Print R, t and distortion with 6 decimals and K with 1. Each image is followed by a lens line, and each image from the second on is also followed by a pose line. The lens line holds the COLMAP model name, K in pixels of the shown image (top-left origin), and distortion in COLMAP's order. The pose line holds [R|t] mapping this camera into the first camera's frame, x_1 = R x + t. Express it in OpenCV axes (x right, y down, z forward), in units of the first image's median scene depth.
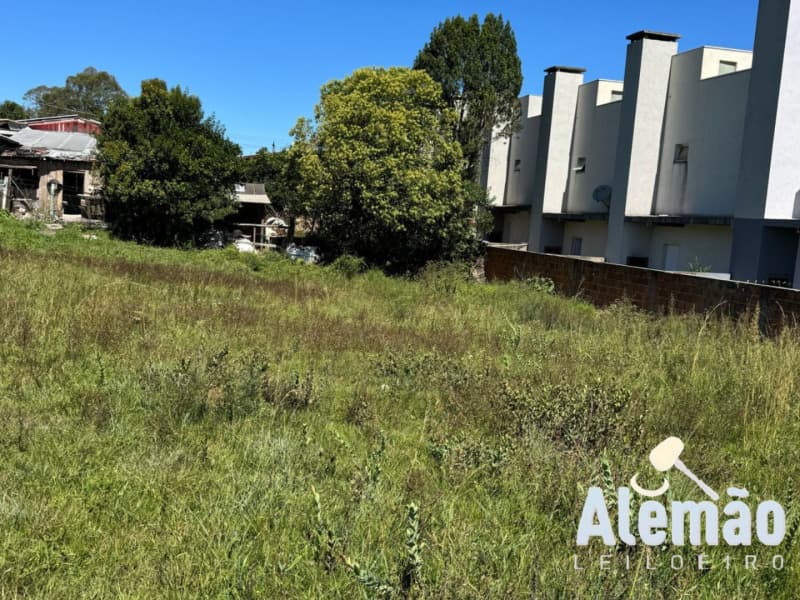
lens RADIAL K [[750.7, 0, 398.7], [0, 750.7, 323.1], [0, 0, 1]] dist [0.070116, -0.136771]
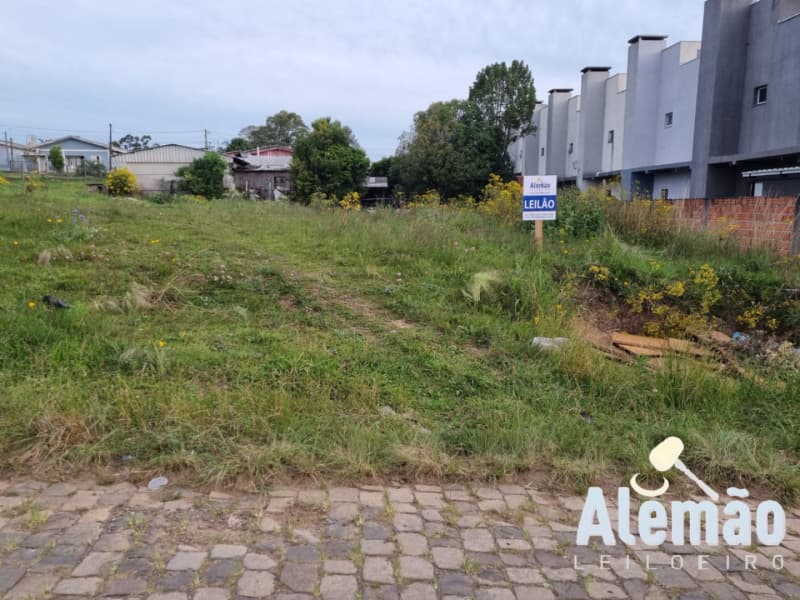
lens RADIAL K [[655.7, 0, 383.3], [0, 655.7, 291.8], [0, 0, 1]] dist [0.072840, -0.057958]
pose [[0.971199, -0.034972, -0.235687, 0.180893], [0.029938, 0.999241, -0.024905, 0.129422], [0.236380, 0.017132, 0.971510, -0.494901]]
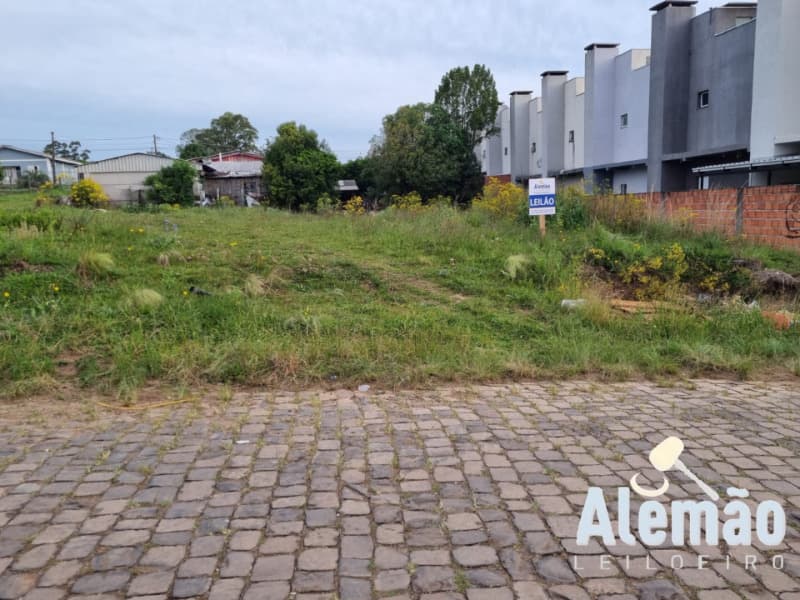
lens RADIAL K [[685.7, 0, 410.2], [0, 685.7, 298.7], [0, 0, 1]] dist [0.079450, -0.075066]
pose [[0.988274, -0.082968, -0.128184, 0.142645], [0.081441, 0.996531, -0.017125, 0.141933], [0.129161, 0.006484, 0.991602, -0.606408]]
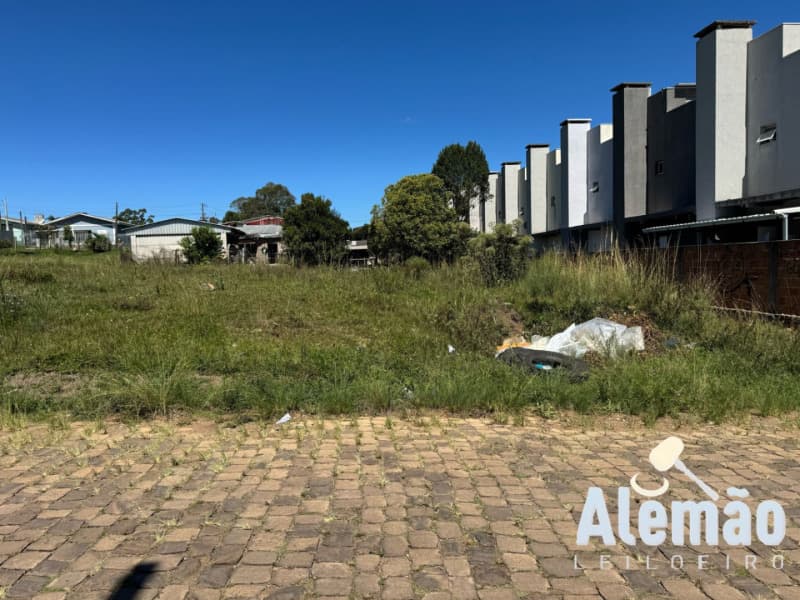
lens RADIAL K [[619.1, 0, 391.5], [0, 619.1, 299.9], [0, 0, 1]] dist [0.087080, -0.137175]
pose [[0.976747, -0.088446, -0.195300, 0.214695], [0.070348, 0.992722, -0.097746, 0.149169], [0.202524, 0.081734, 0.975860, -0.602135]]
